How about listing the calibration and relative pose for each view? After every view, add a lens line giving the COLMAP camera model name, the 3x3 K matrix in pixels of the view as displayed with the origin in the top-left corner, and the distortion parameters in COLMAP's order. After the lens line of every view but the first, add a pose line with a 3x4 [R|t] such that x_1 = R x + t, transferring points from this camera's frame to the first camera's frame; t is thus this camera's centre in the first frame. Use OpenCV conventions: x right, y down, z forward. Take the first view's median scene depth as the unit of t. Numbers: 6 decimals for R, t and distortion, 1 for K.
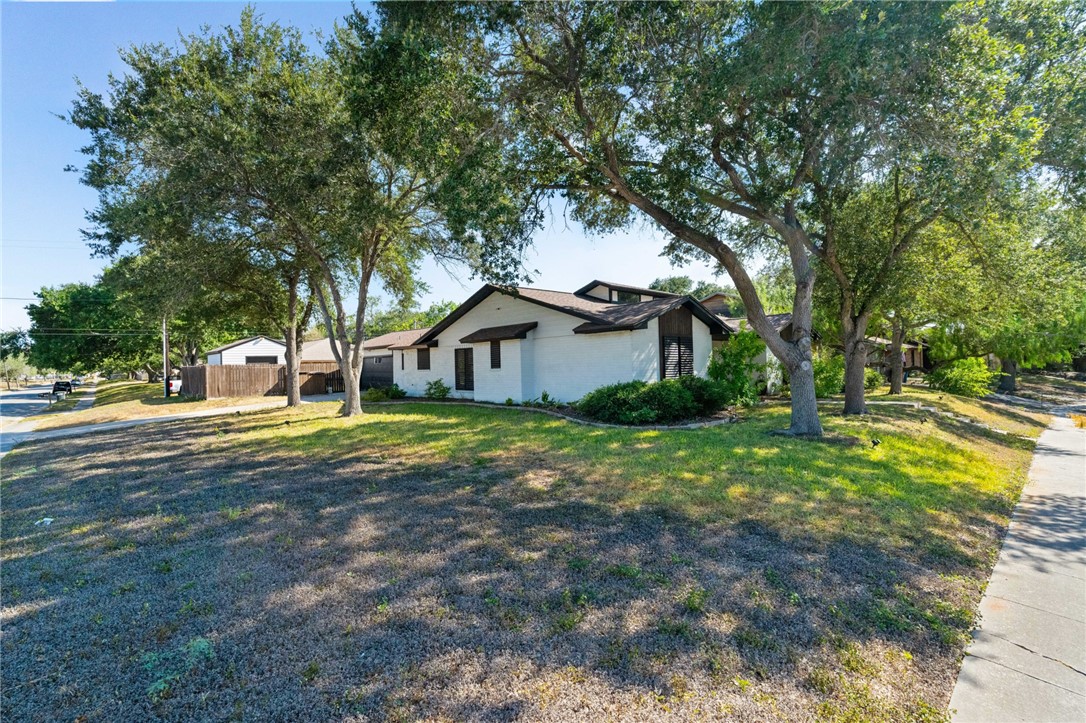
lens RADIAL K [[494.5, 0, 545.5], [0, 494.5, 357.2], [0, 0, 1]] dist [-0.002245, 0.000060]
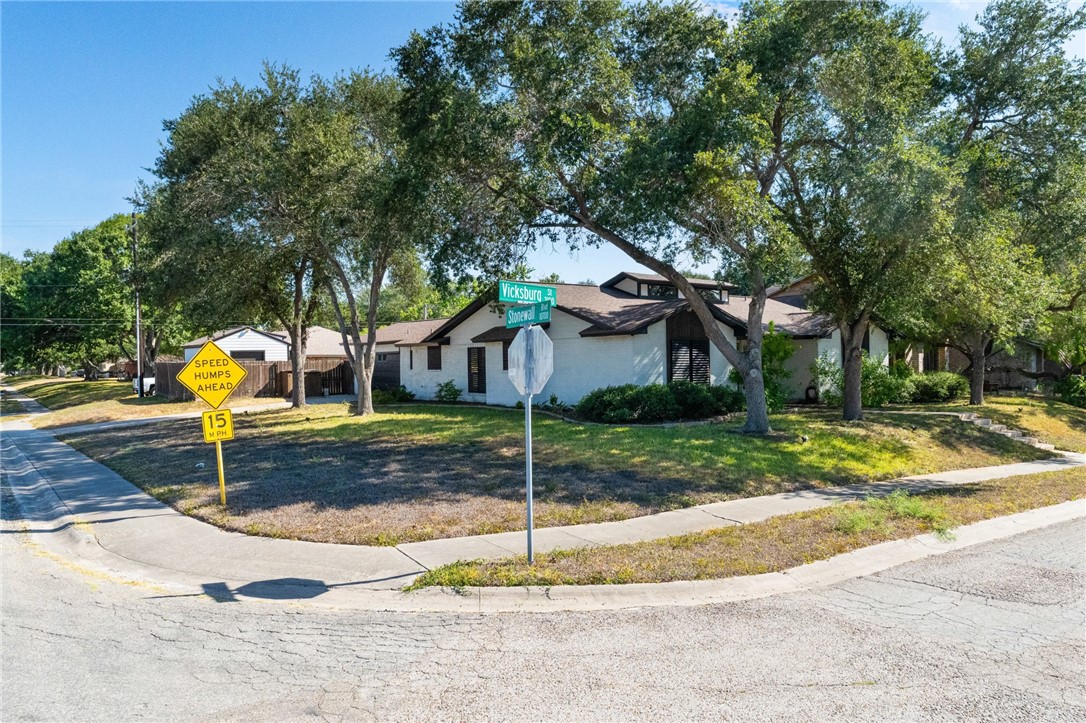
lens RADIAL K [[752.8, 0, 542.1], [0, 752.8, 362.0], [0, 0, 1]] dist [0.030686, 0.000619]
pose [[0.994491, 0.010190, -0.104325, 0.115340], [-0.008320, 0.999797, 0.018346, -0.019628], [0.104491, -0.017377, 0.994374, -0.431922]]
